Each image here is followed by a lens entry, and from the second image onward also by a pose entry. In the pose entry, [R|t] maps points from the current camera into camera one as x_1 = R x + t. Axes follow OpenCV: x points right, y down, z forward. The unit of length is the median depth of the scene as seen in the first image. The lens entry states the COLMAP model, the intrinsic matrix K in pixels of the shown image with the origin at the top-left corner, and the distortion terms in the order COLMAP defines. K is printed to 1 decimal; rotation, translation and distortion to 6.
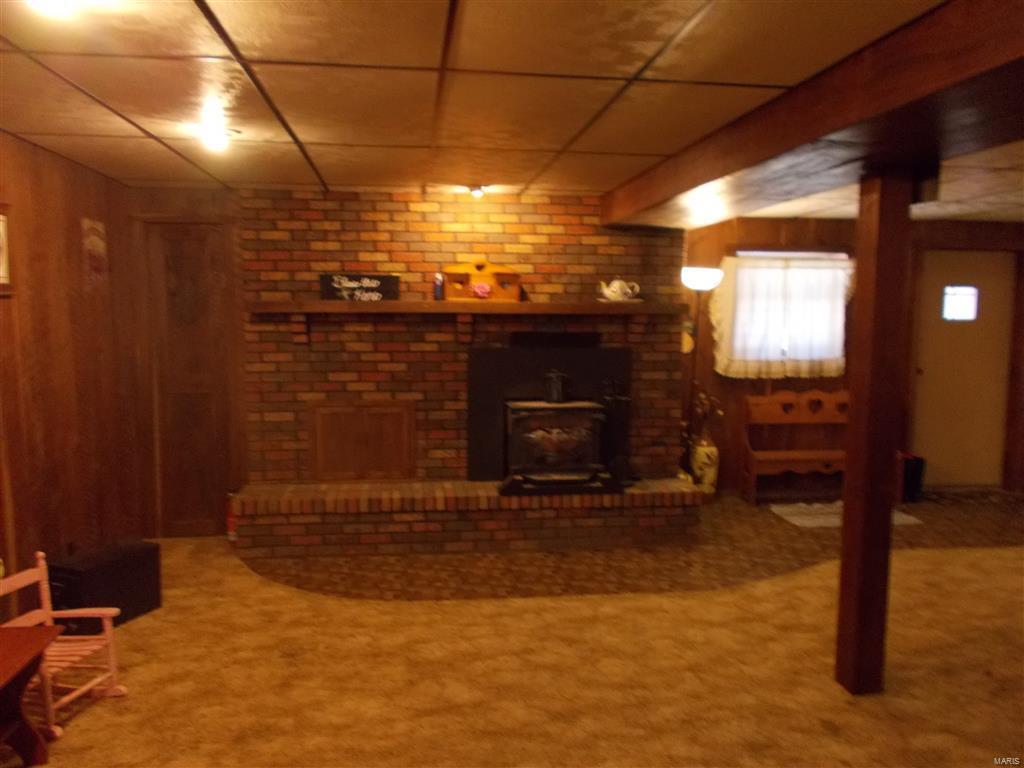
lens RADIAL K [[784.3, 0, 510.9], [0, 784.3, 384.3], [0, 0, 1]] dist [0.015211, -0.013902]
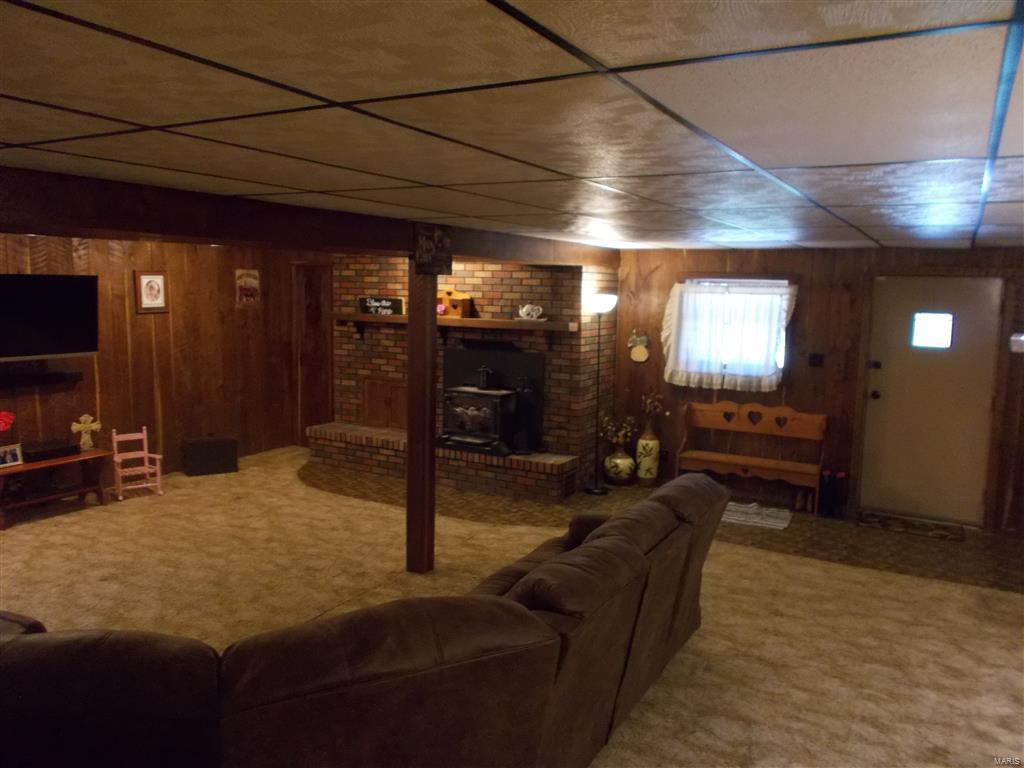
lens RADIAL K [[784.3, 0, 508.7], [0, 784.3, 383.4], [0, 0, 1]] dist [0.015211, -0.013902]
pose [[0.800583, 0.083474, -0.593379, 0.957578], [-0.074173, 0.996439, 0.040101, -0.048721], [0.594613, 0.011909, 0.803924, -0.124533]]
